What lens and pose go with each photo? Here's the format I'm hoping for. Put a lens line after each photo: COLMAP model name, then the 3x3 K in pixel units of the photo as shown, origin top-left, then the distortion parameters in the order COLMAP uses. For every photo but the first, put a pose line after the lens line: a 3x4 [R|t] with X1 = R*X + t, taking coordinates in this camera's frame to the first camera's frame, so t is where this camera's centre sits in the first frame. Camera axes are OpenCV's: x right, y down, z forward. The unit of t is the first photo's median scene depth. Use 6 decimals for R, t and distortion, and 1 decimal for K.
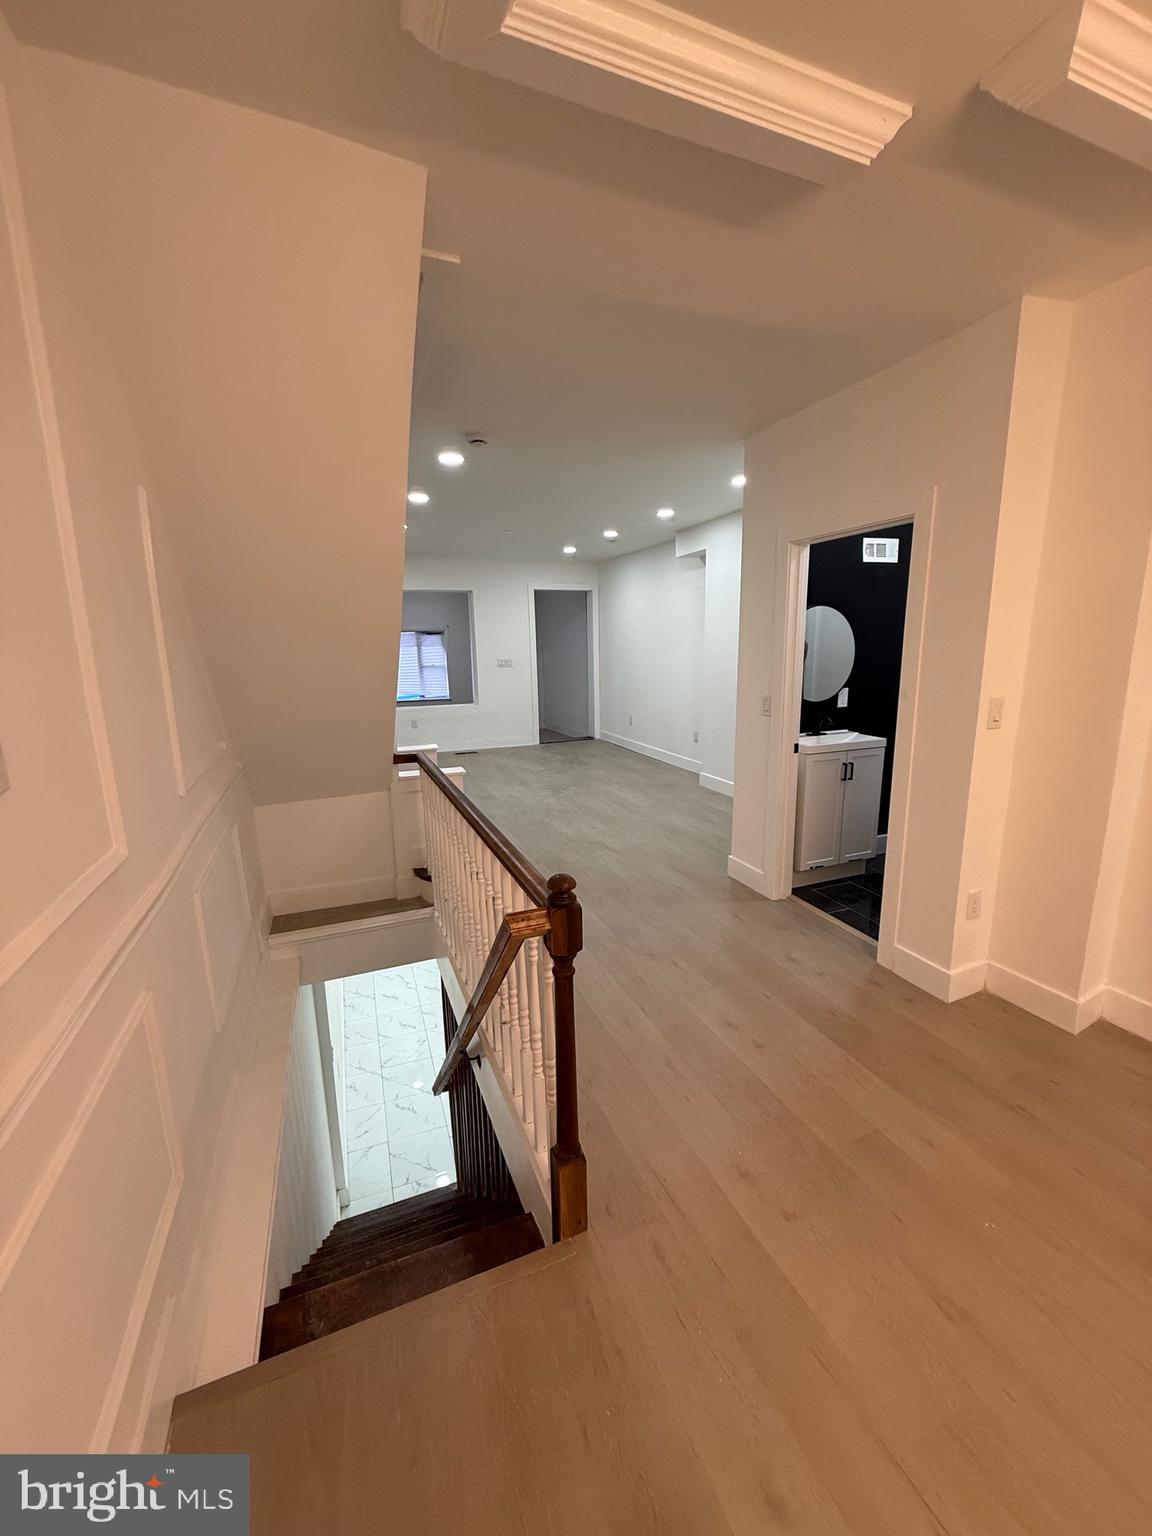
lens RADIAL K [[608.7, 0, 575.8], [0, 608.7, 764.0], [0, 0, 1]] dist [-0.003035, 0.001036]
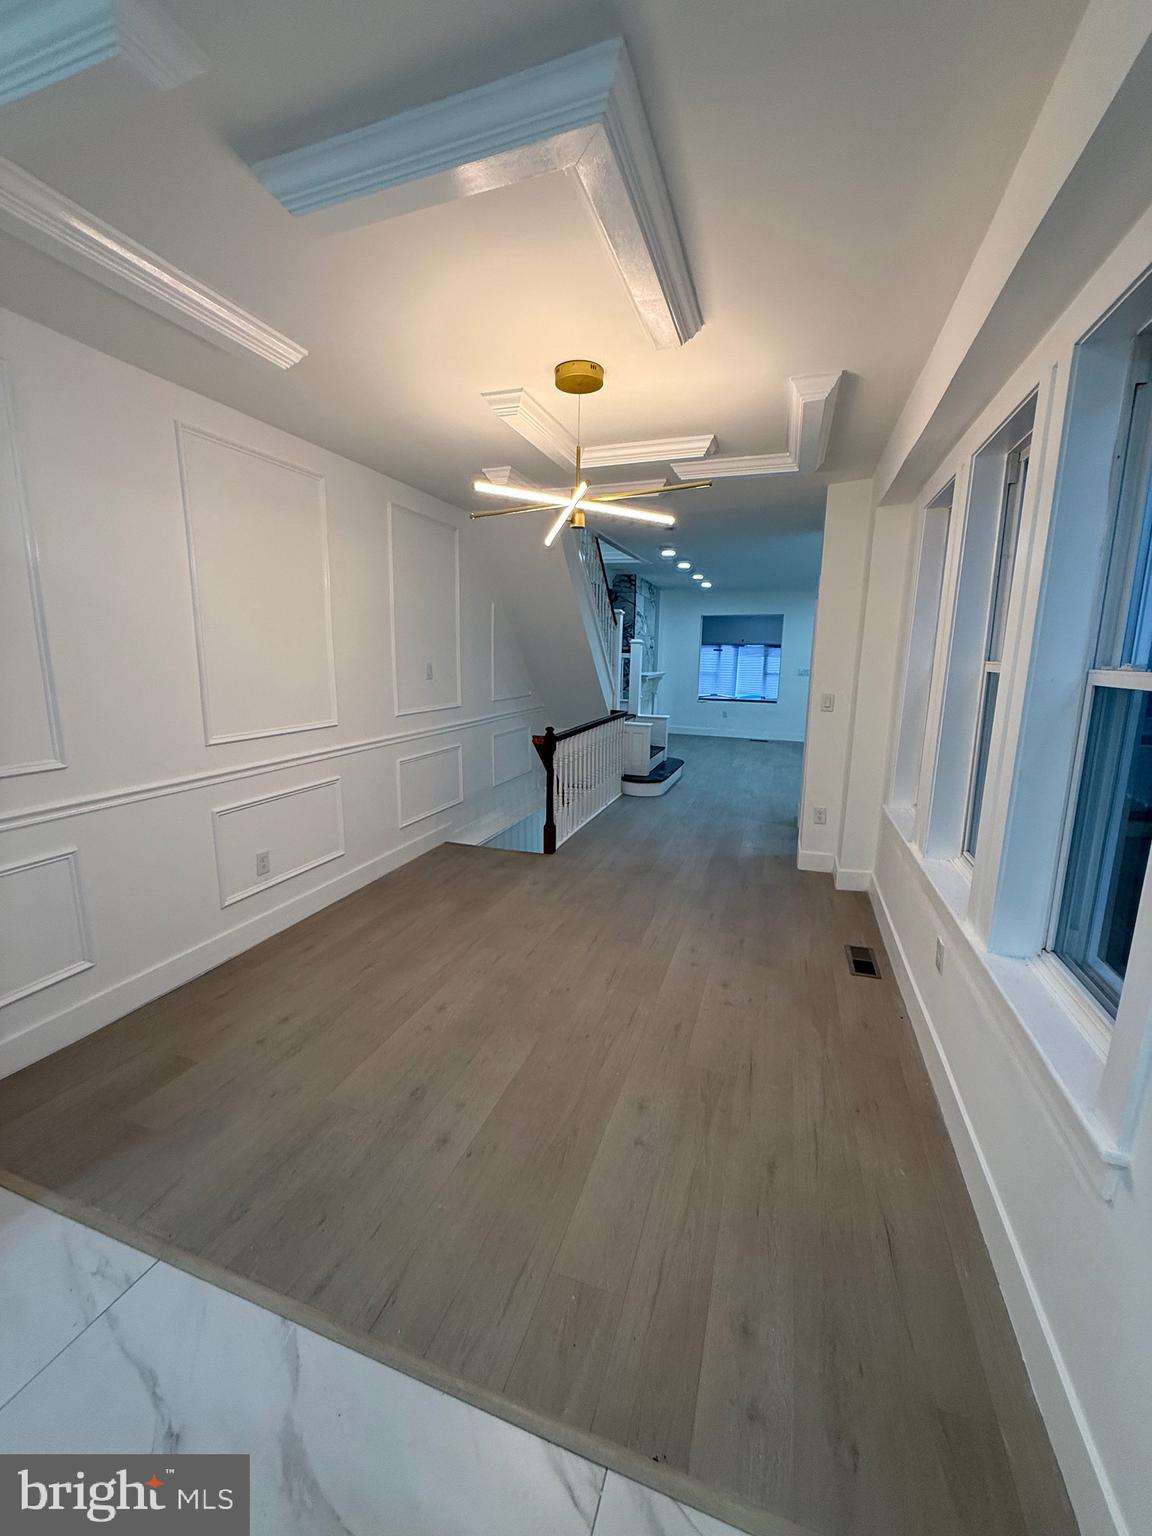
lens RADIAL K [[608.7, 0, 573.8], [0, 608.7, 765.4], [0, 0, 1]] dist [-0.003035, 0.001036]
pose [[0.750971, 0.148062, -0.643522, 0.544853], [-0.156396, 0.986691, 0.044509, 0.056376], [0.641548, 0.067220, 0.764132, -0.340683]]
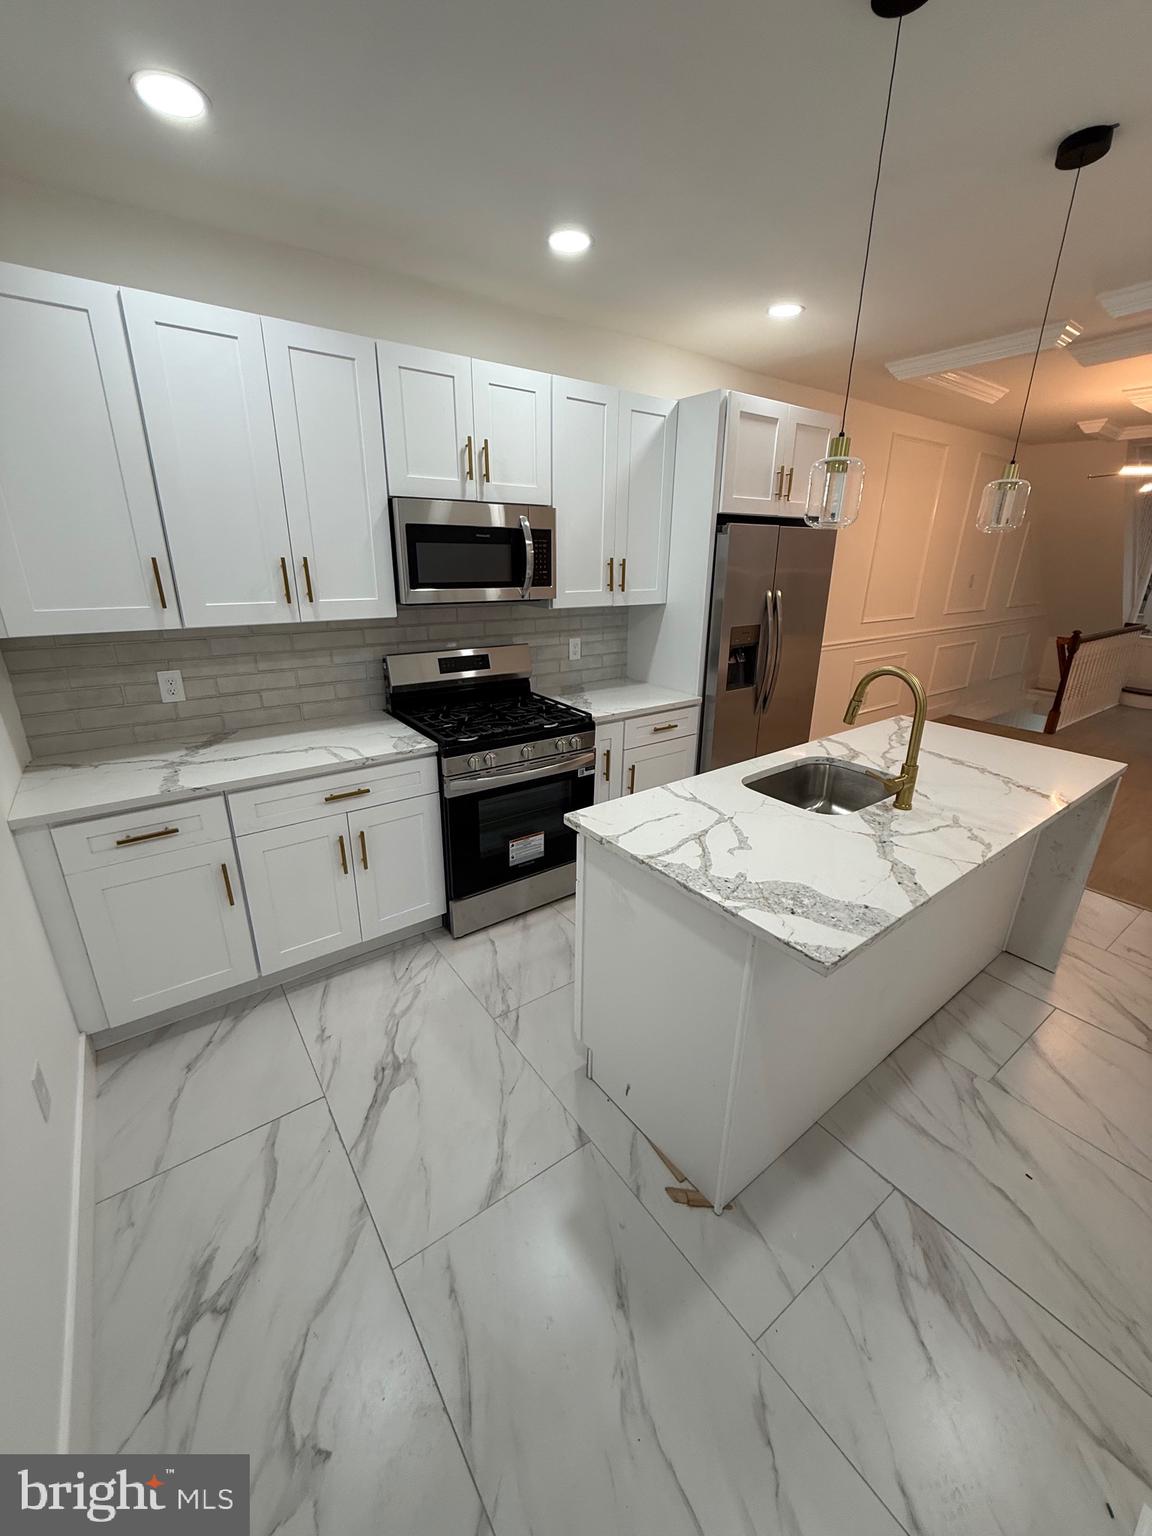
lens RADIAL K [[608.7, 0, 575.3], [0, 608.7, 765.2], [0, 0, 1]] dist [-0.003035, 0.001036]
pose [[0.244190, 0.344795, -0.906359, 0.765866], [-0.207962, 0.931528, 0.298341, 0.125242], [0.947166, 0.115637, 0.299174, -0.790307]]
